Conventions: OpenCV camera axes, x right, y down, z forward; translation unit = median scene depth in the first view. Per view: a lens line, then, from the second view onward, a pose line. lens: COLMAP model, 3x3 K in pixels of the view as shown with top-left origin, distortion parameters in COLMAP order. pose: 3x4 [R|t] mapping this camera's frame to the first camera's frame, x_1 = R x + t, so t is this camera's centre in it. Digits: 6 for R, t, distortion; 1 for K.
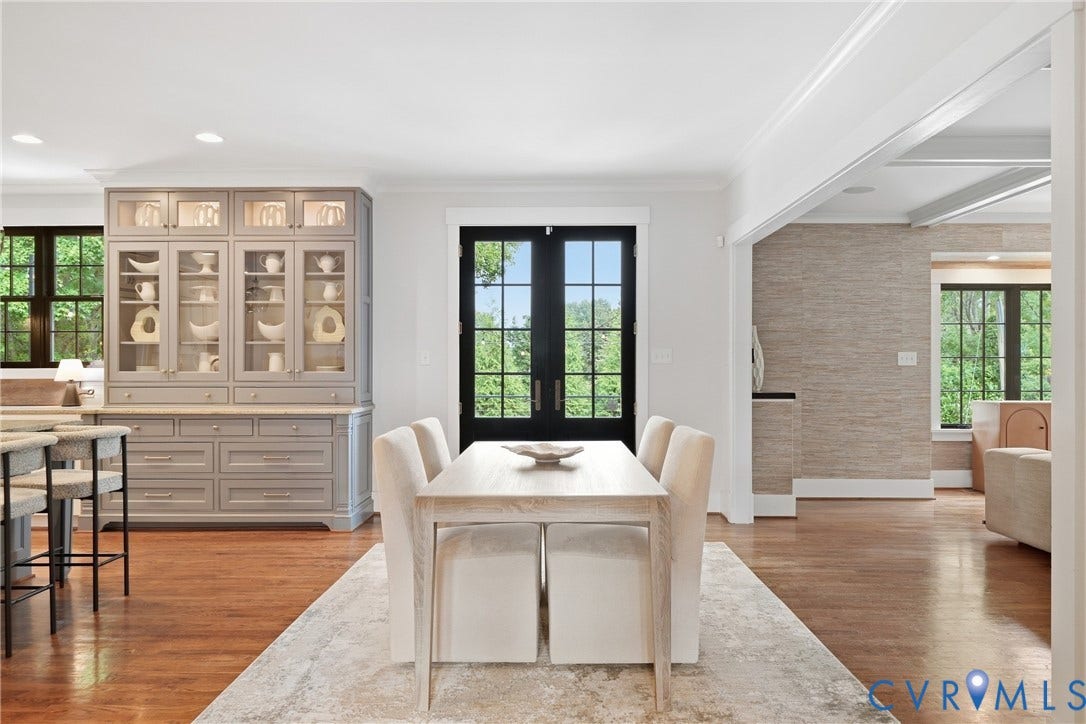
lens RADIAL K [[733.4, 0, 542.7], [0, 733.4, 368.4], [0, 0, 1]] dist [-0.002046, 0.007500]
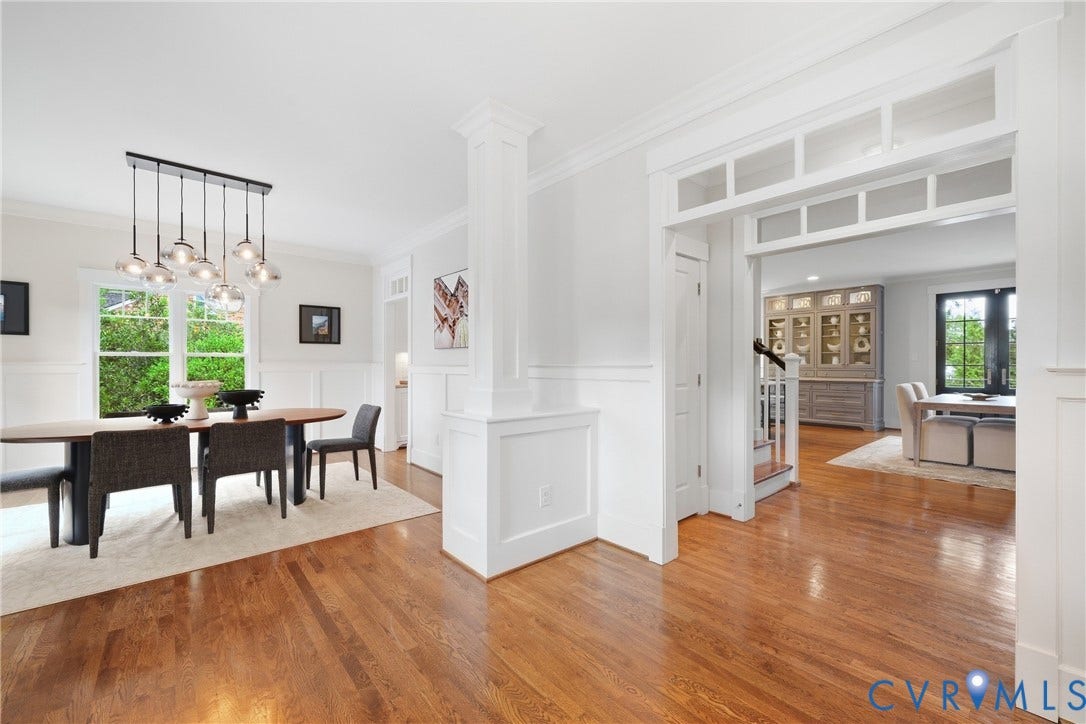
lens RADIAL K [[436.7, 0, 545.0], [0, 436.7, 365.3], [0, 0, 1]] dist [-0.003924, 0.000658]
pose [[0.661455, 0.002247, -0.749982, 0.083452], [0.001108, 0.999991, 0.003973, 0.001229], [0.749984, -0.003459, 0.661446, -0.679917]]
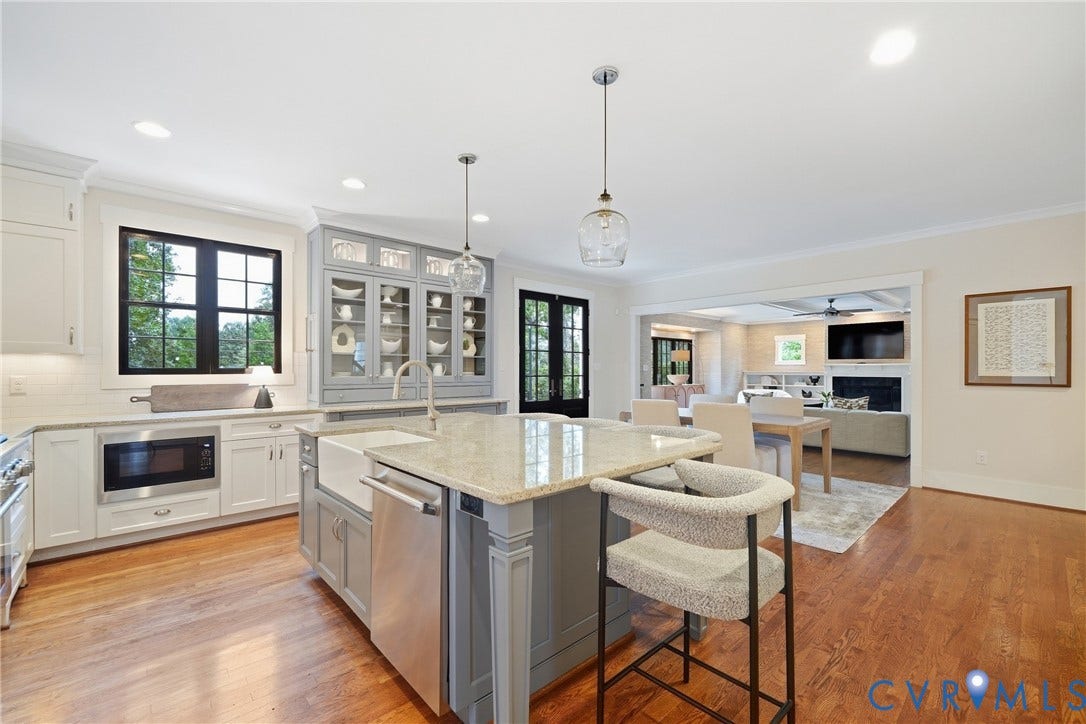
lens RADIAL K [[454.1, 0, 544.4], [0, 454.1, 369.8], [0, 0, 1]] dist [-0.000348, -0.000014]
pose [[0.728773, 0.001364, 0.684754, -0.825915], [-0.000035, 0.999998, -0.001955, -0.005442], [-0.684755, 0.001401, 0.728772, 0.205759]]
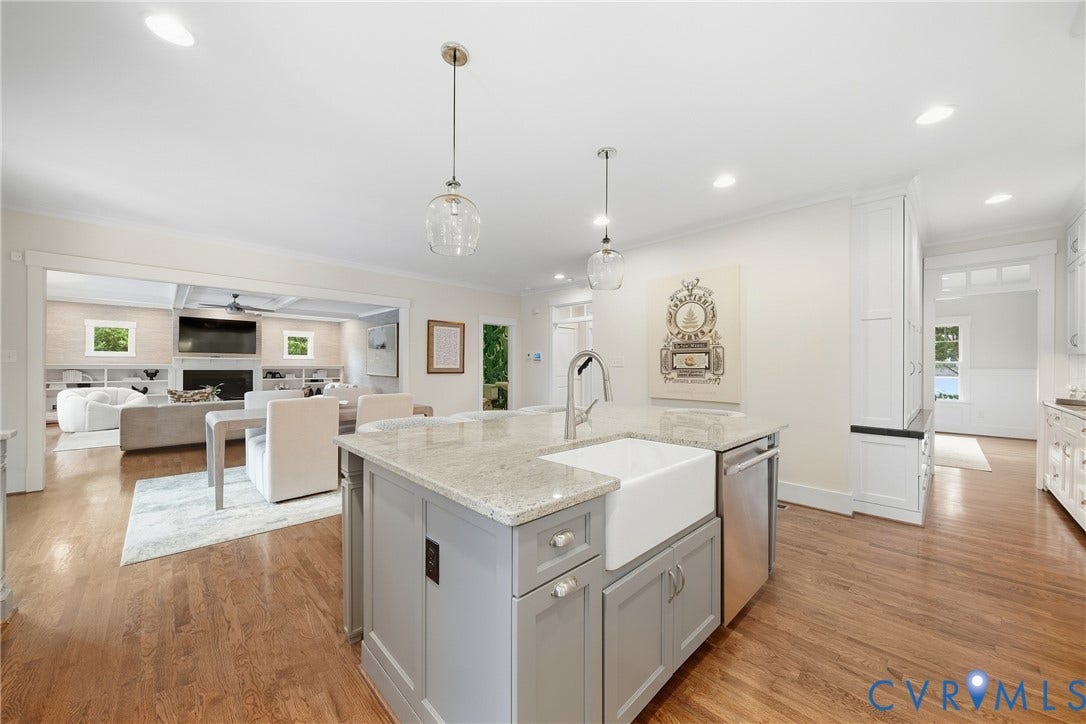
lens RADIAL K [[394.7, 0, 545.0], [0, 394.7, 365.3], [0, 0, 1]] dist [-0.002604, -0.000004]
pose [[-0.706595, -0.002346, 0.707614, -0.804316], [-0.004658, 0.999988, -0.001336, -0.004579], [-0.707603, -0.004240, -0.706598, 0.845964]]
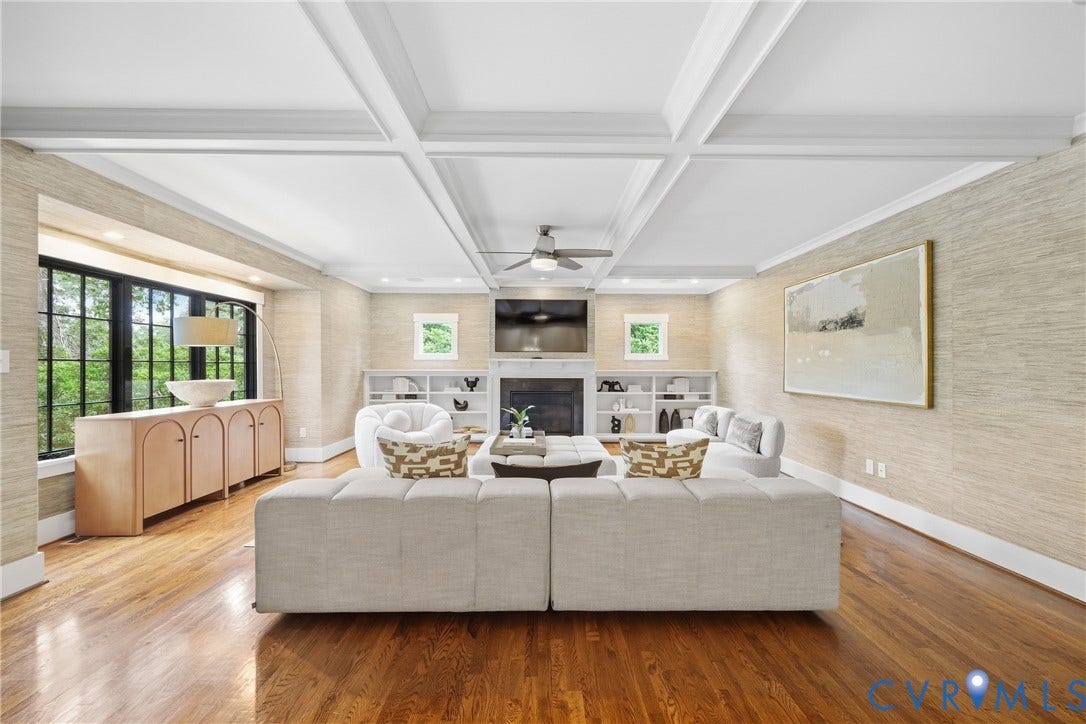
lens RADIAL K [[418.8, 0, 542.9], [0, 418.8, 367.6], [0, 0, 1]] dist [-0.001756, -0.000520]
pose [[-0.019545, 0.000801, 0.999809, 0.187018], [-0.000395, 1.000000, -0.000809, -0.009248], [-0.999809, -0.000410, -0.019544, 0.663684]]
